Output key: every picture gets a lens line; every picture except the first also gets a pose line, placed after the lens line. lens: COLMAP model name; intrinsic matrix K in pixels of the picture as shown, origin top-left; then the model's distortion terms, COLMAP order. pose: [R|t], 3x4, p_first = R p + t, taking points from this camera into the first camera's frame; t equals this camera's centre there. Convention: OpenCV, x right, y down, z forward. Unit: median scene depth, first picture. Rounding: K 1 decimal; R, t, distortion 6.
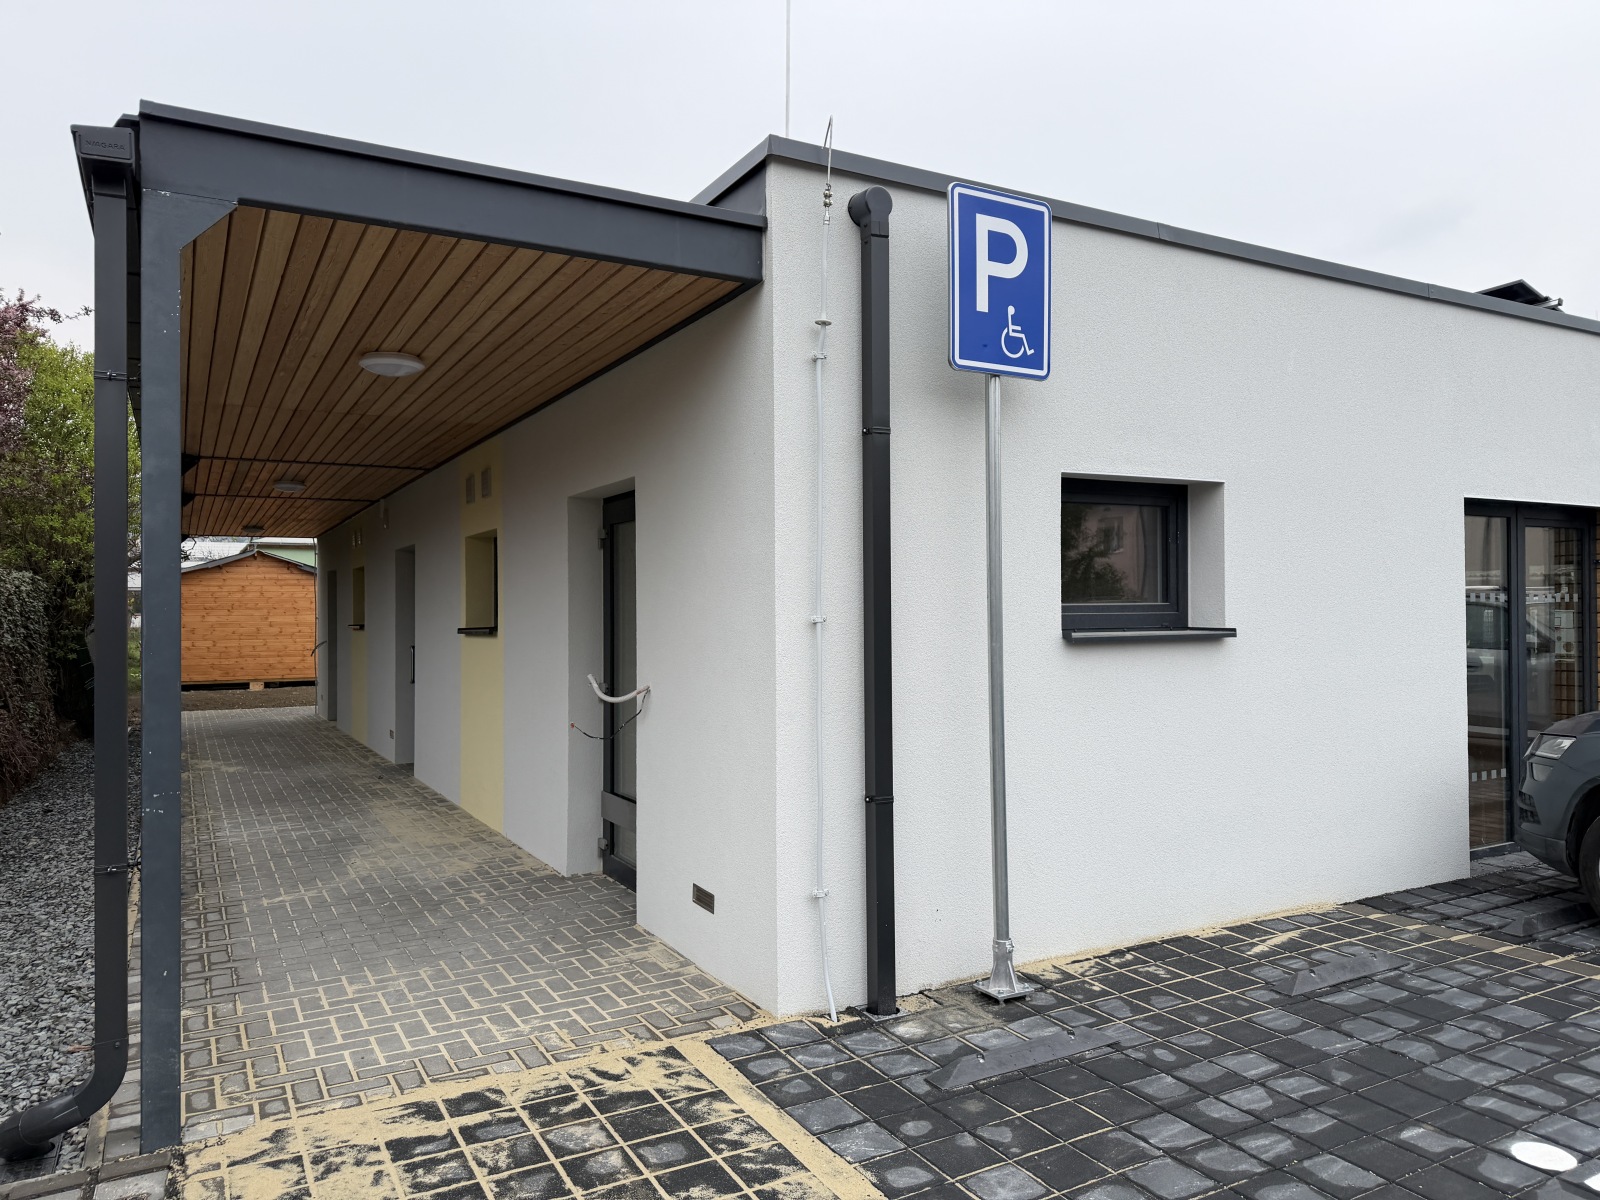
lens RADIAL K [[1121.8, 0, 800.0], [0, 1121.8, 600.0], [0, 0, 1]] dist [0.043239, -0.071175]
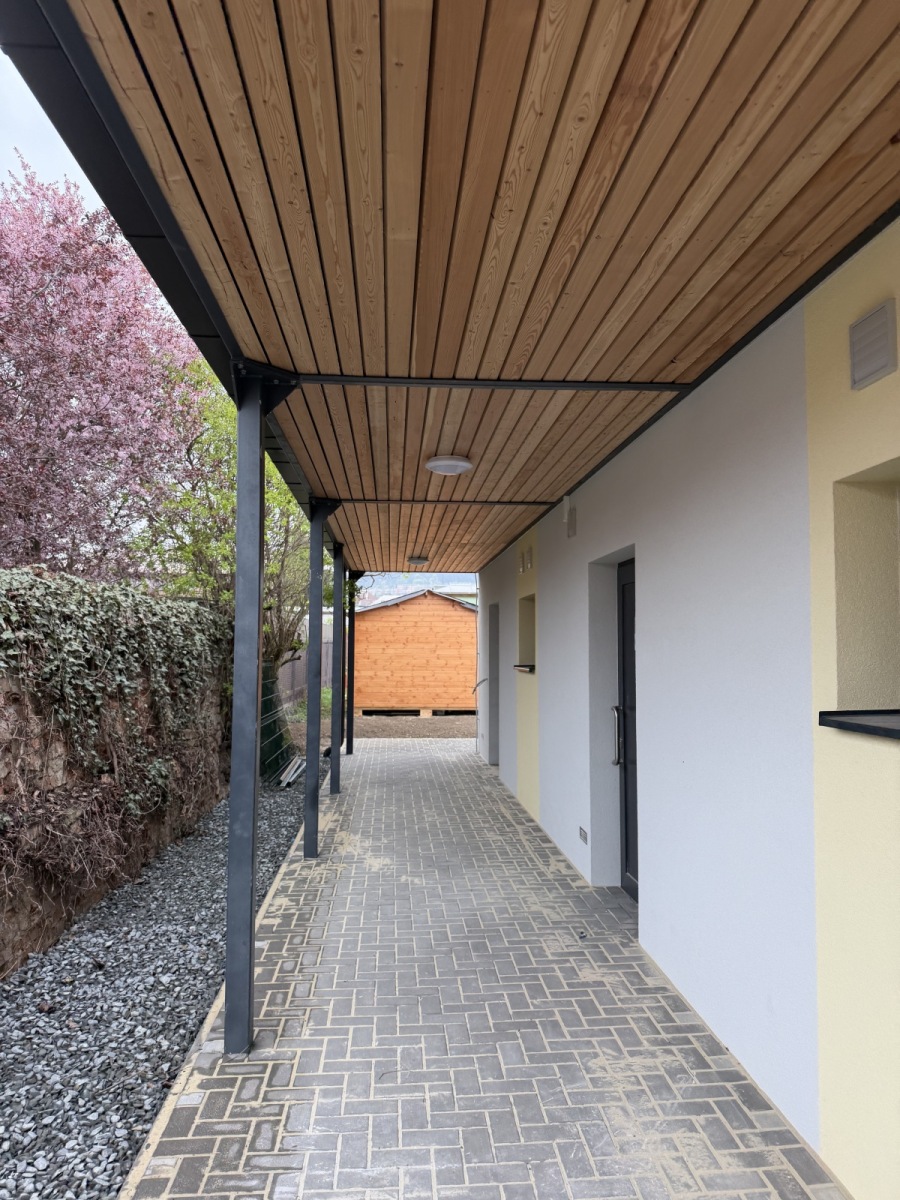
lens RADIAL K [[841.4, 0, 450.0], [0, 841.4, 600.0], [0, 0, 1]] dist [0.043239, -0.071175]
pose [[0.907705, -0.010806, -0.419470, -0.149836], [-0.006830, 0.999155, -0.040519, -0.000510], [0.419554, 0.039644, 0.906864, 0.339495]]
